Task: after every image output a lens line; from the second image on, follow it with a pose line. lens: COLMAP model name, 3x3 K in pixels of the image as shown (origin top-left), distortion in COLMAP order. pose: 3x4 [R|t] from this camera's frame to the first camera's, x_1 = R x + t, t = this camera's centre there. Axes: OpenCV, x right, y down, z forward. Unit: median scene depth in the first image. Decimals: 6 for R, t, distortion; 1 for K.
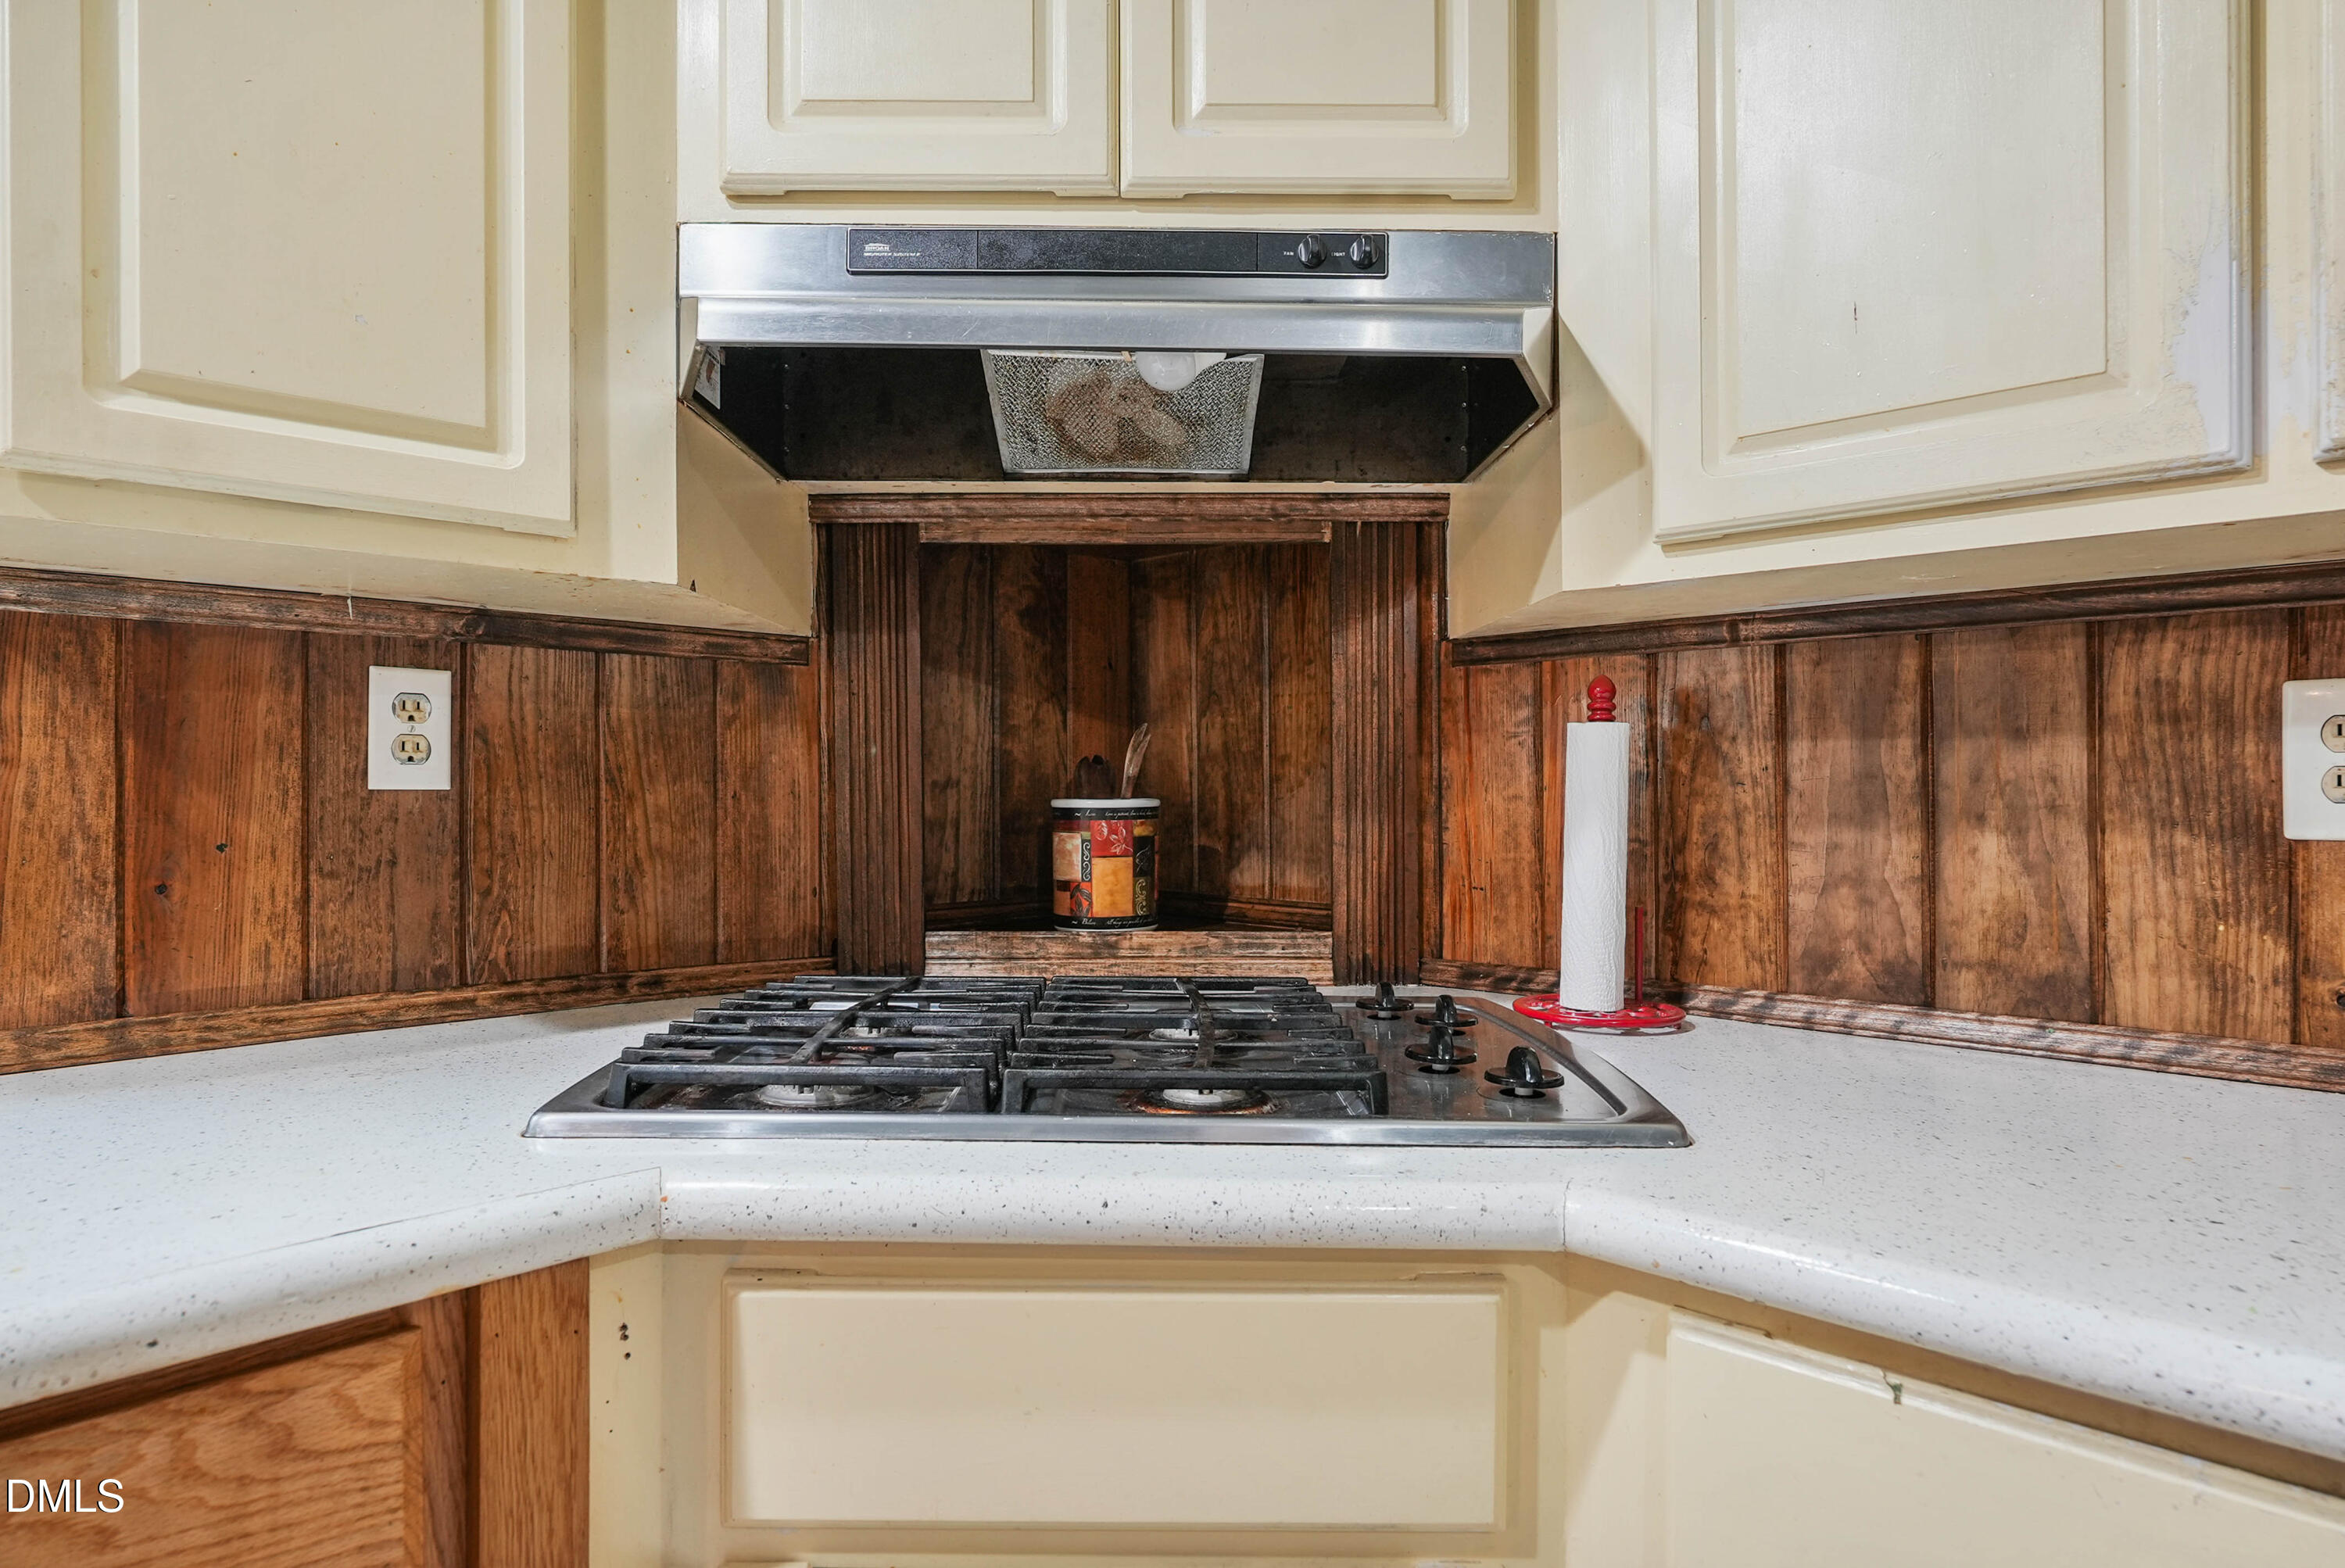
lens RADIAL K [[1316.8, 0, 1178.7], [0, 1316.8, 780.8], [0, 0, 1]] dist [0.002658, -0.000391]
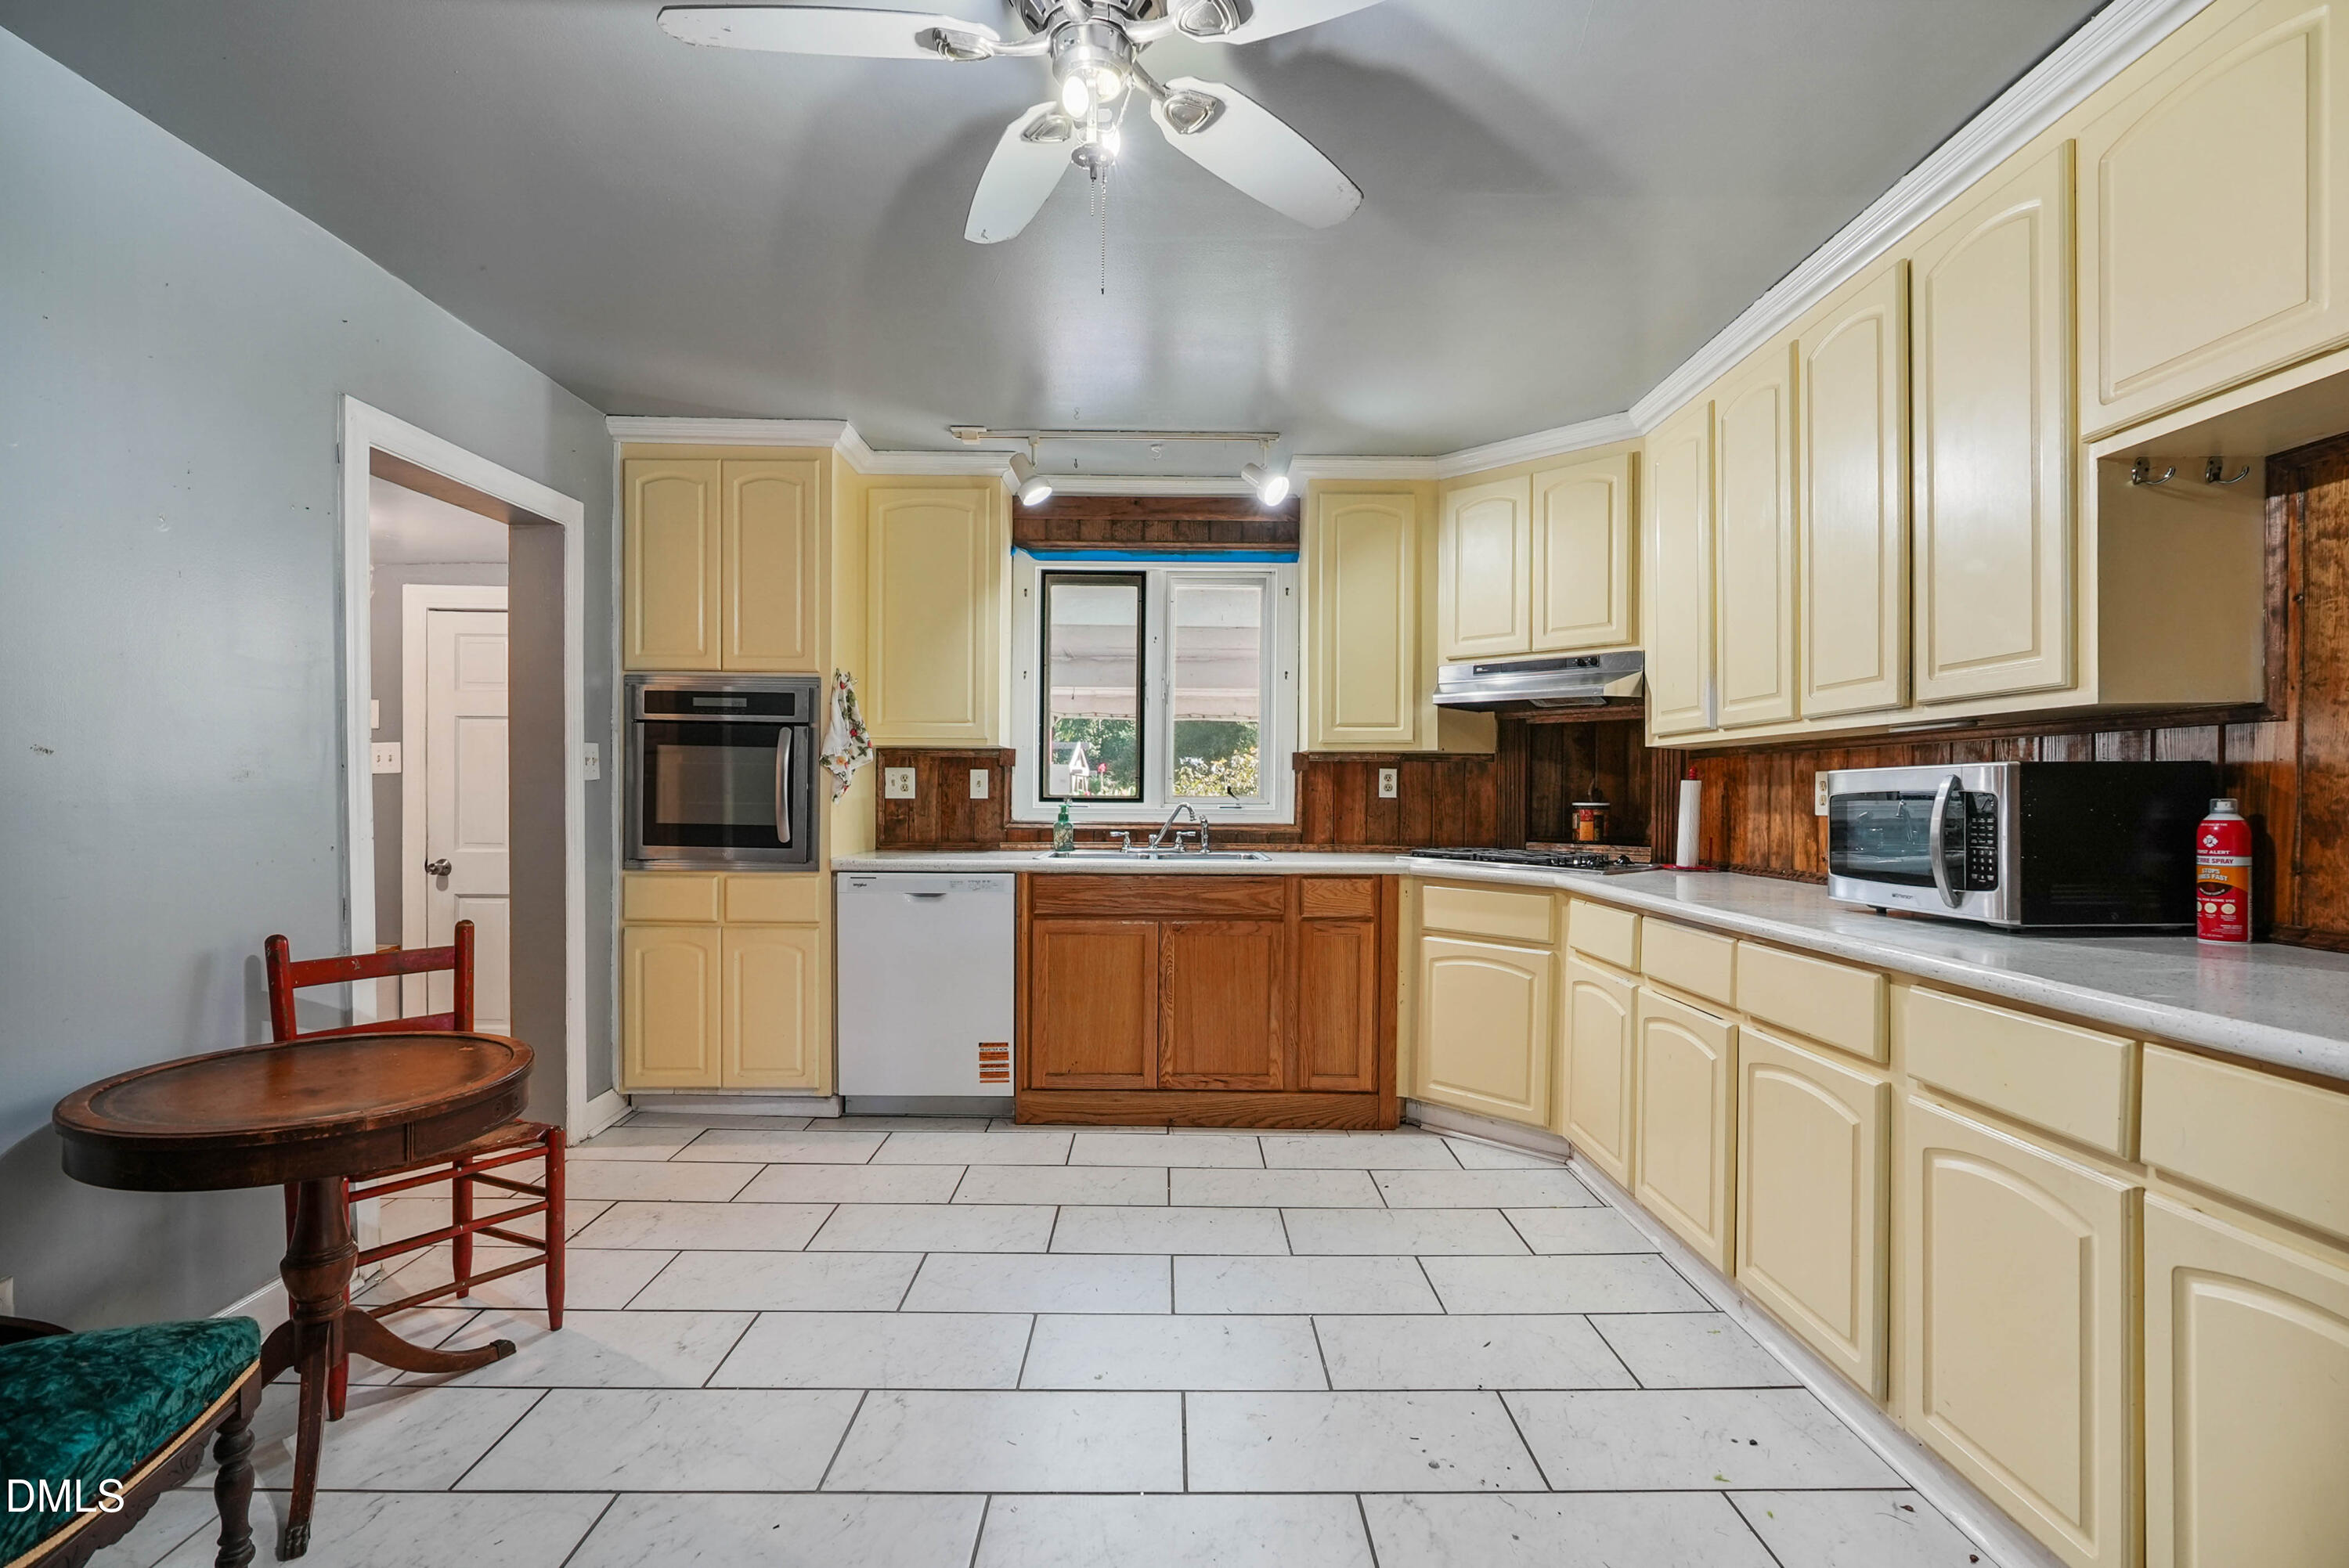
lens RADIAL K [[1092.3, 0, 1171.3], [0, 1092.3, 788.2], [0, 0, 1]] dist [-0.000839, -0.000081]
pose [[0.697025, 0.002685, -0.717042, 1.493311], [-0.007610, 0.999964, -0.003652, -0.004623], [0.717007, 0.008002, 0.697020, -2.005098]]
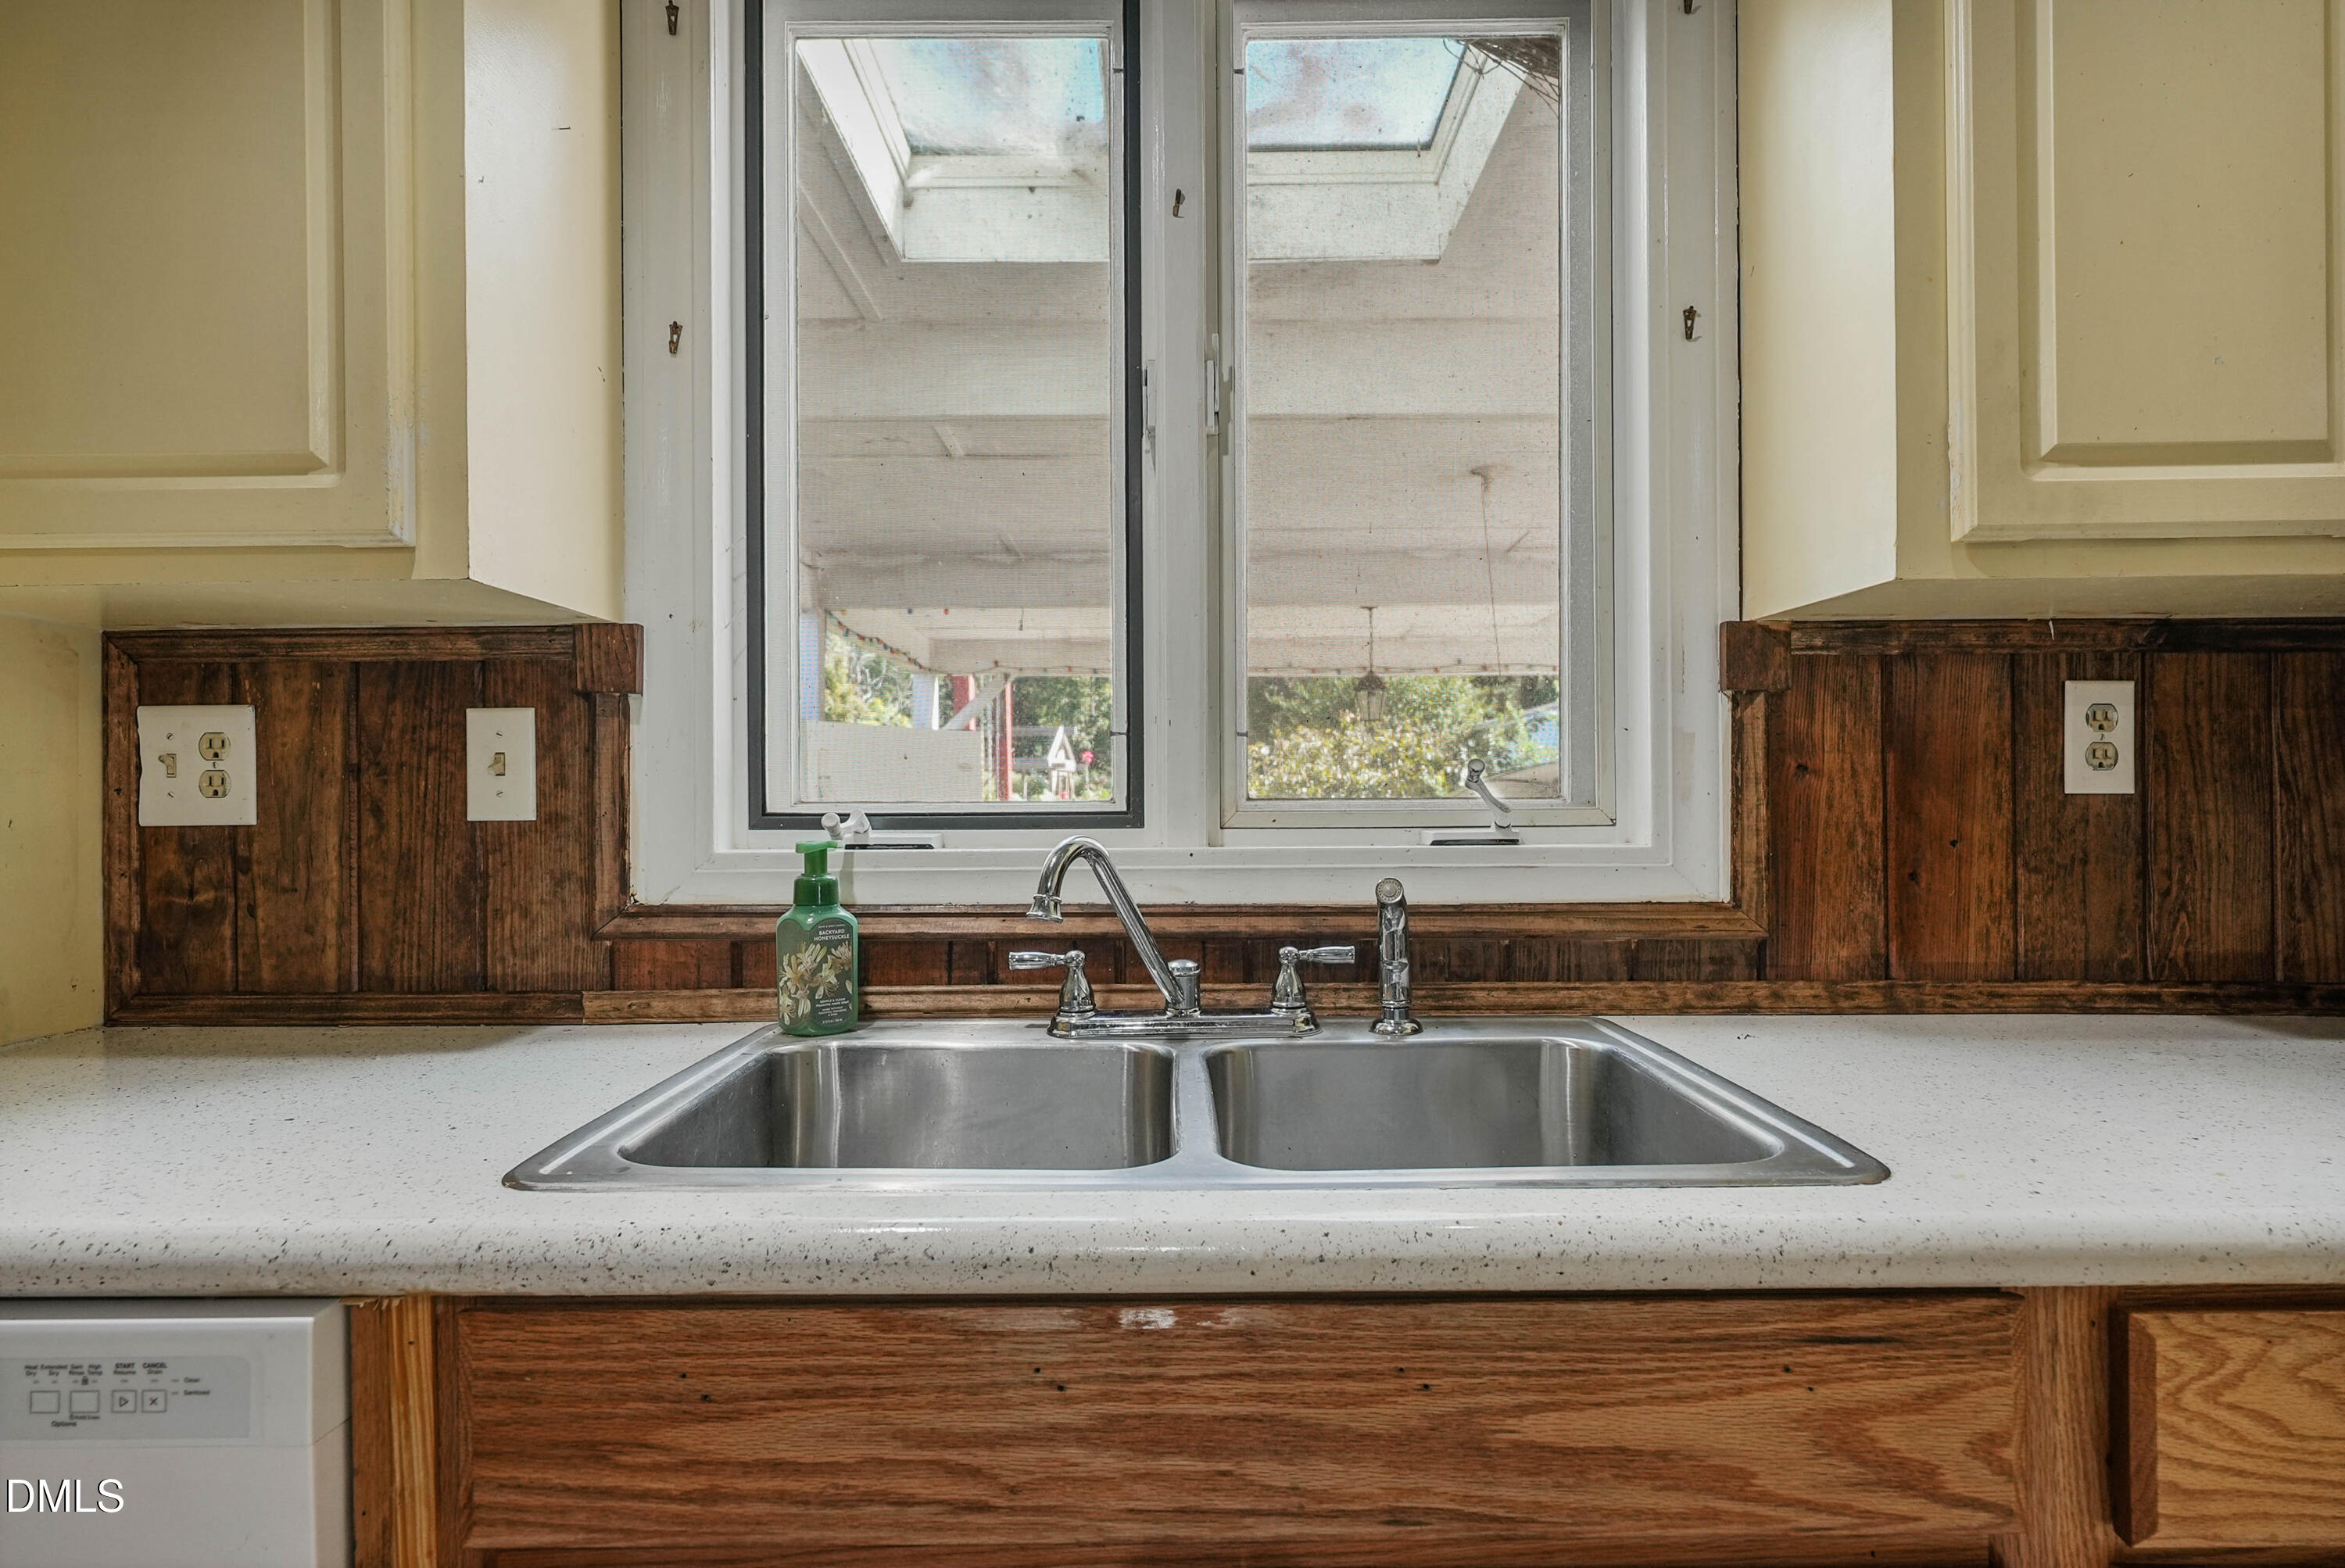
lens RADIAL K [[1316.8, 0, 1176.1], [0, 1316.8, 786.2], [0, 0, 1]] dist [0.002658, -0.000391]
pose [[0.694499, -0.007548, -0.719454, -0.345221], [0.006779, 0.999969, -0.003946, -0.000181], [0.719461, -0.002137, 0.694529, -0.299608]]
